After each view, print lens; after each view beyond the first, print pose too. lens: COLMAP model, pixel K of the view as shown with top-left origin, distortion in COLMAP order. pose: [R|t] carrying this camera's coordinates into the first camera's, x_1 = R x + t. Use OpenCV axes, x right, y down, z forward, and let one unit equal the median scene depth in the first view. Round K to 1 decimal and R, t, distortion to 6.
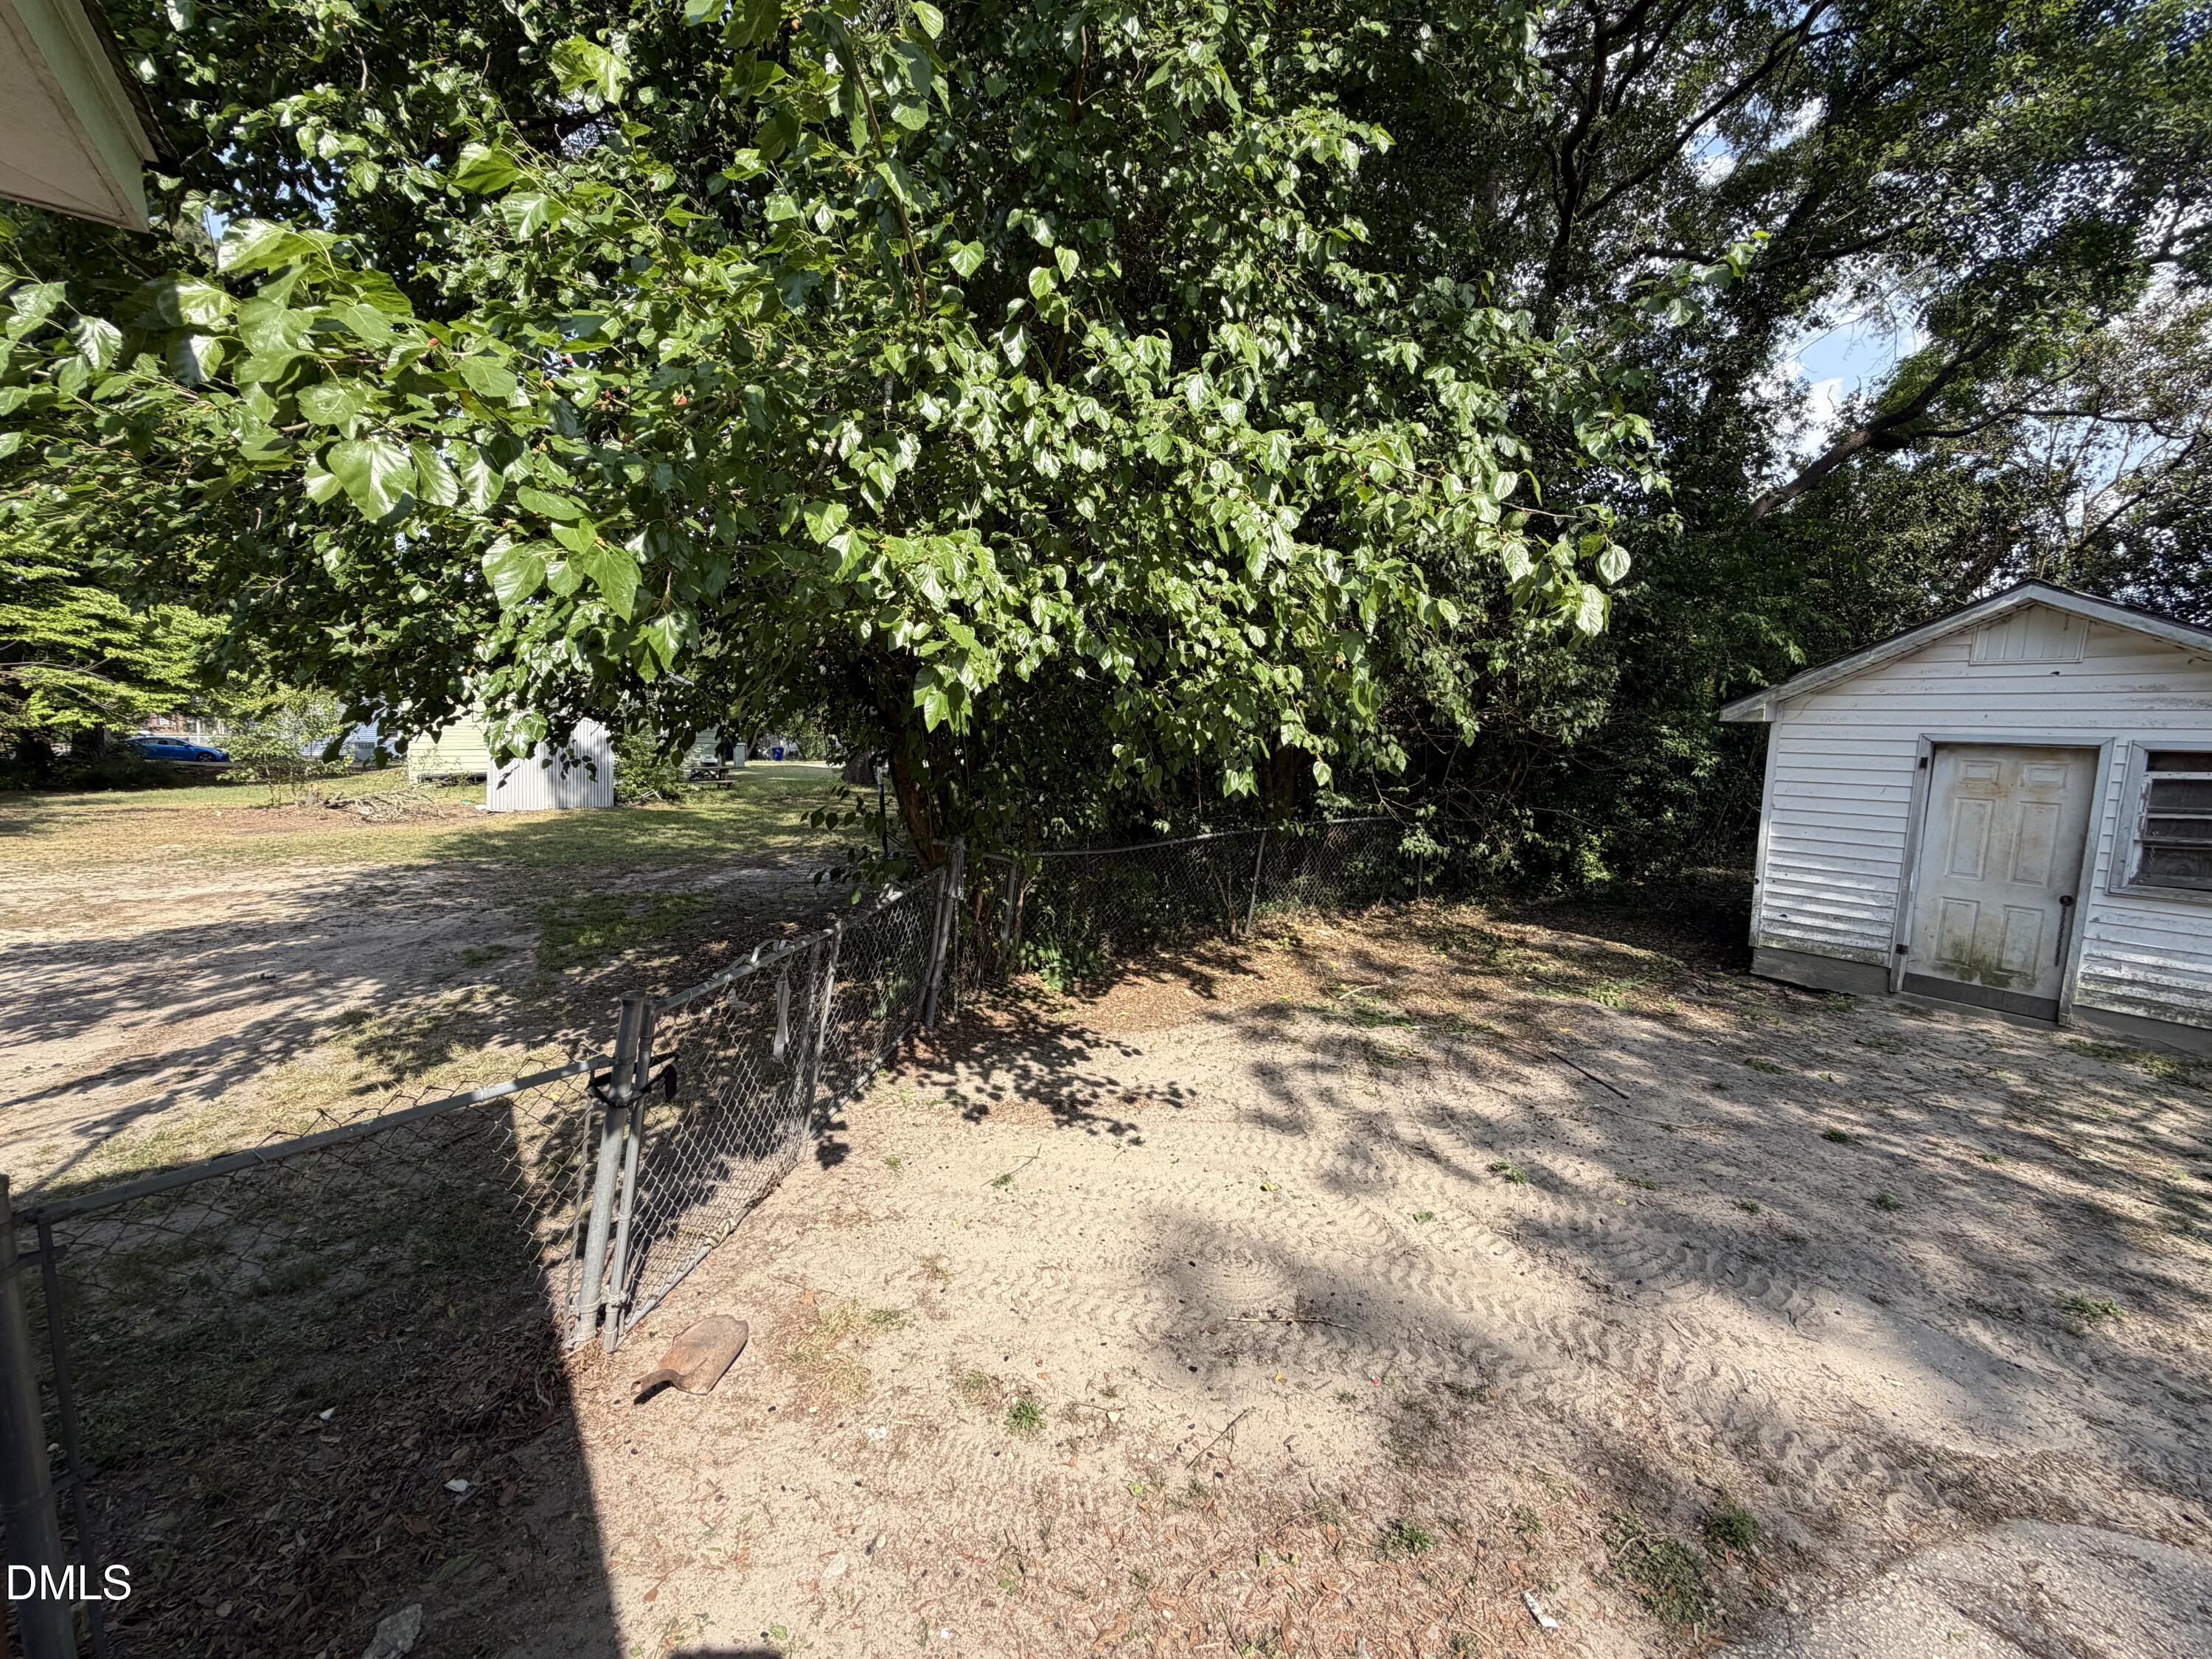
lens RADIAL K [[882.4, 0, 1111.5], [0, 882.4, 826.1], [0, 0, 1]] dist [0.003712, 0.000228]
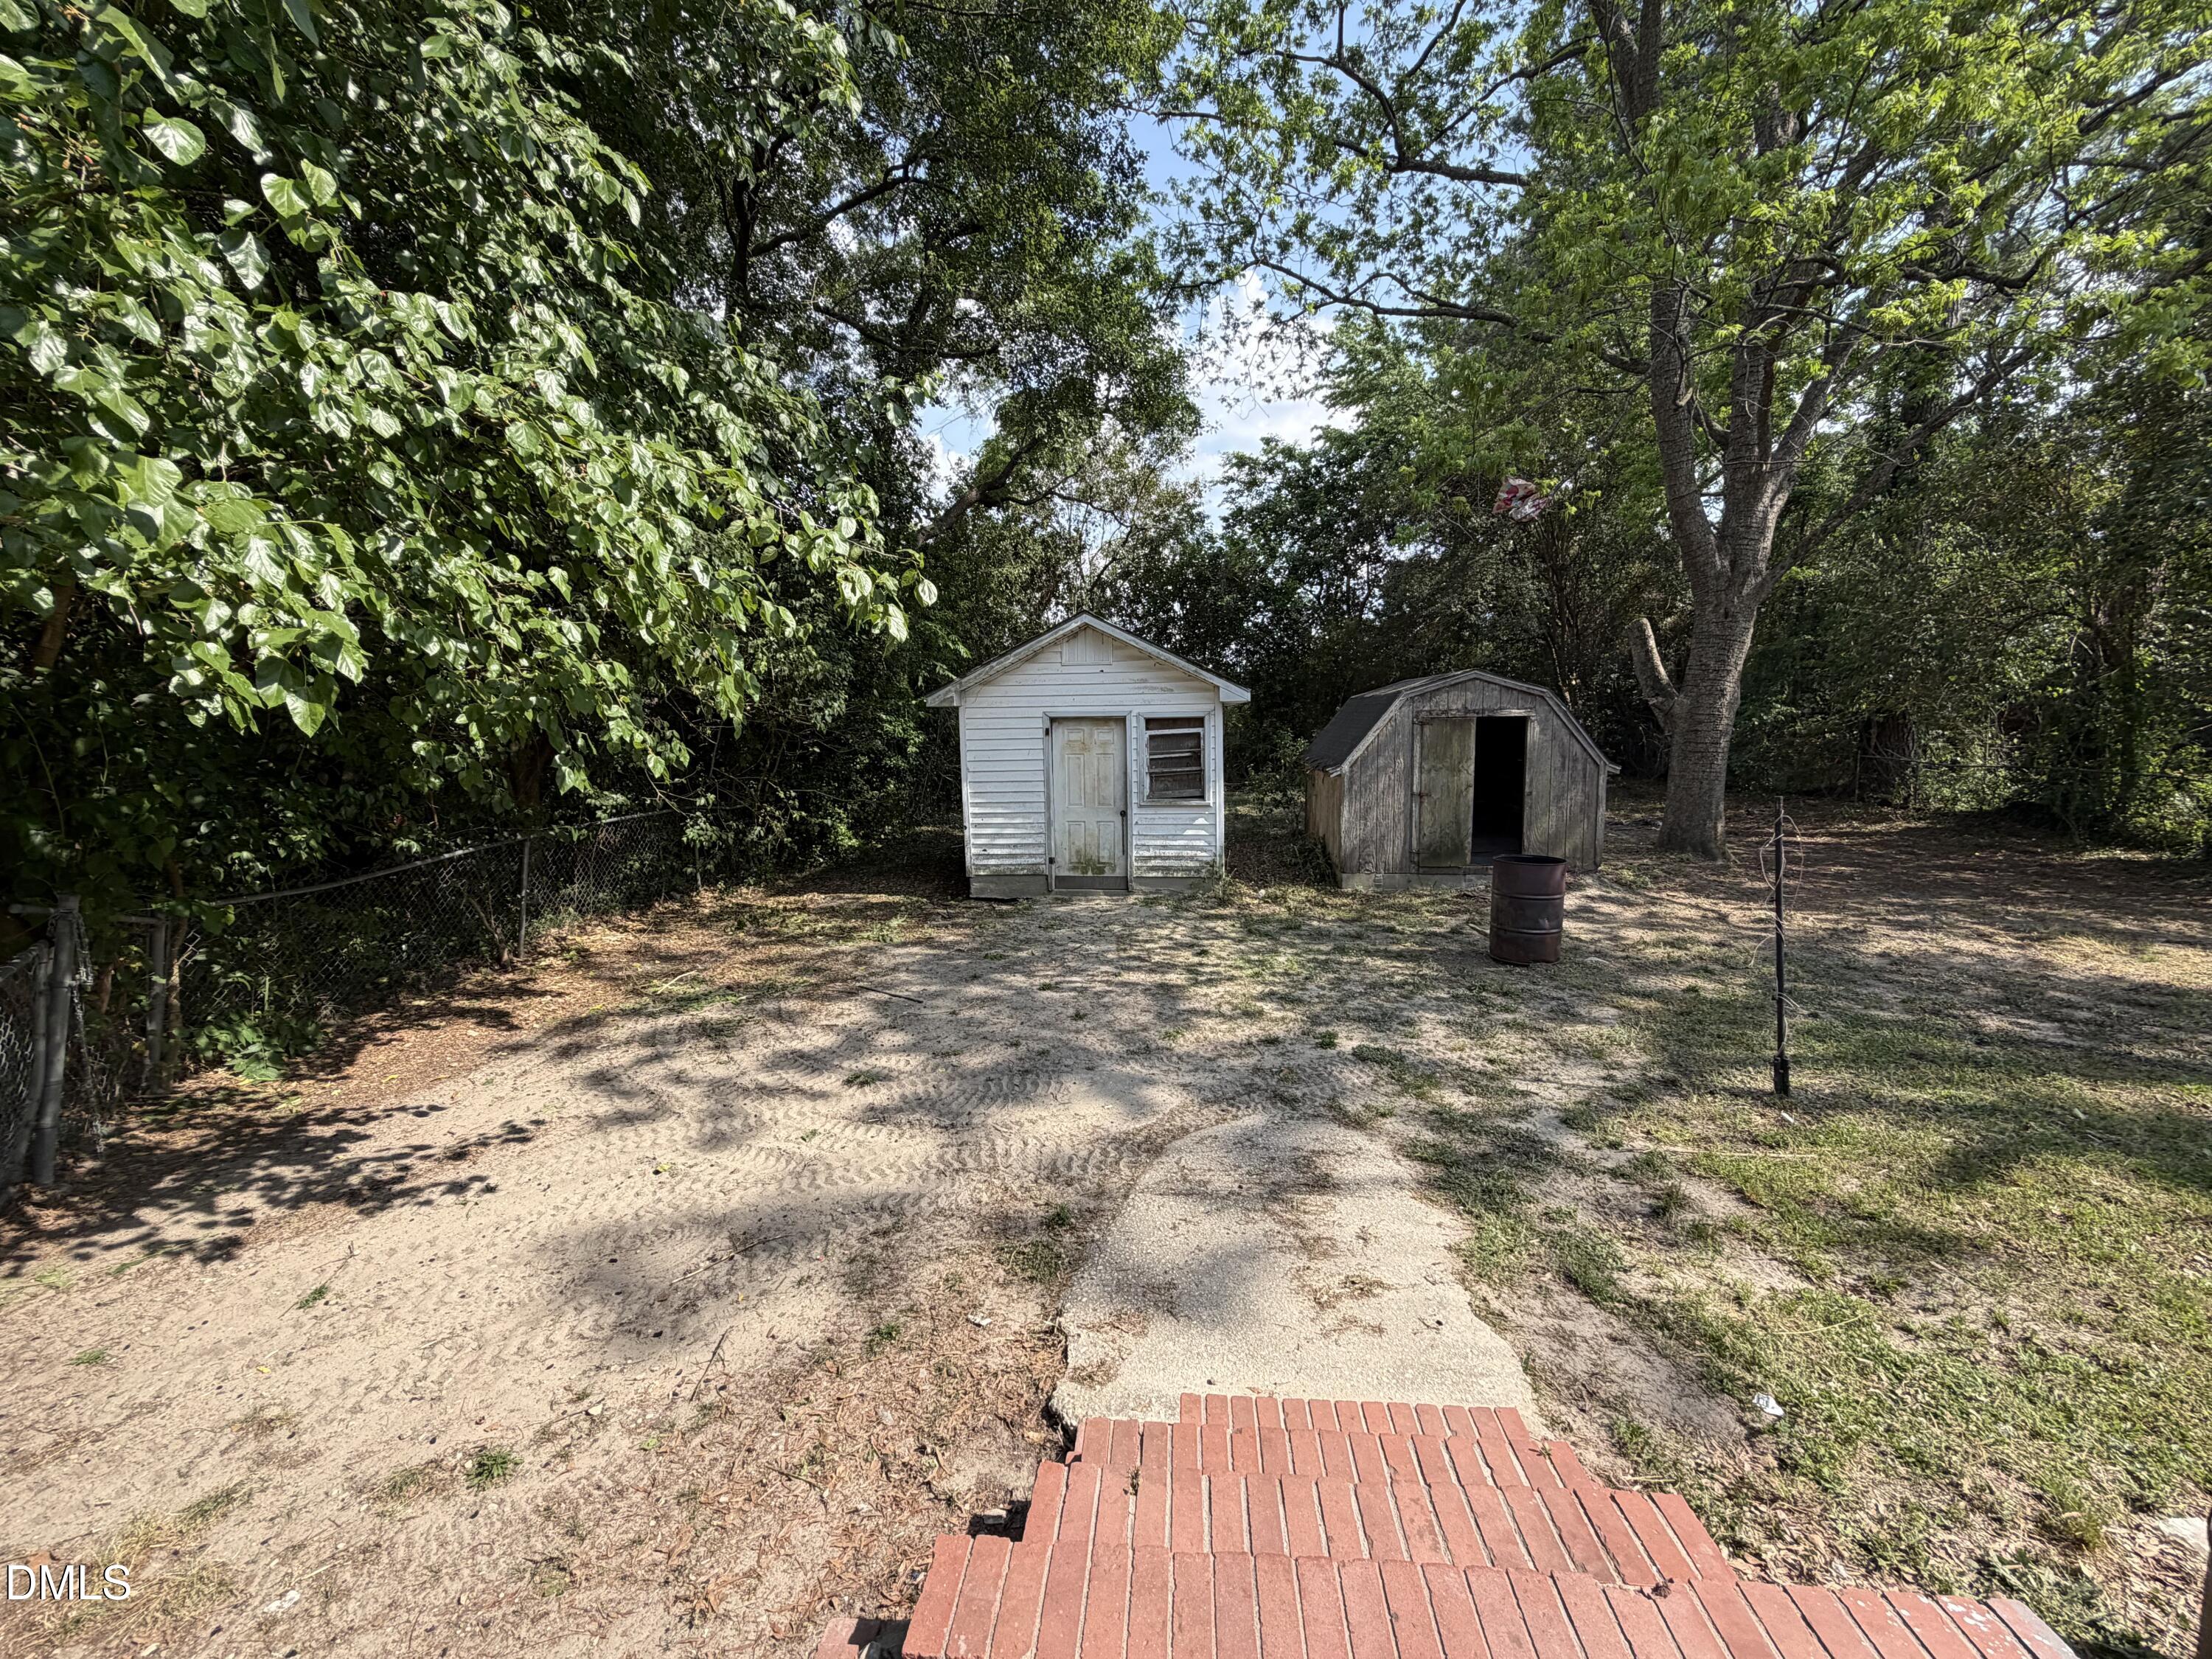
lens RADIAL K [[882.4, 0, 1098.8], [0, 882.4, 827.6], [0, 0, 1]] dist [0.003712, 0.000228]
pose [[0.674038, -0.122471, 0.728473, -0.130106], [0.116807, 0.991424, 0.058599, 0.011190], [-0.729403, 0.045593, 0.682564, -0.062592]]
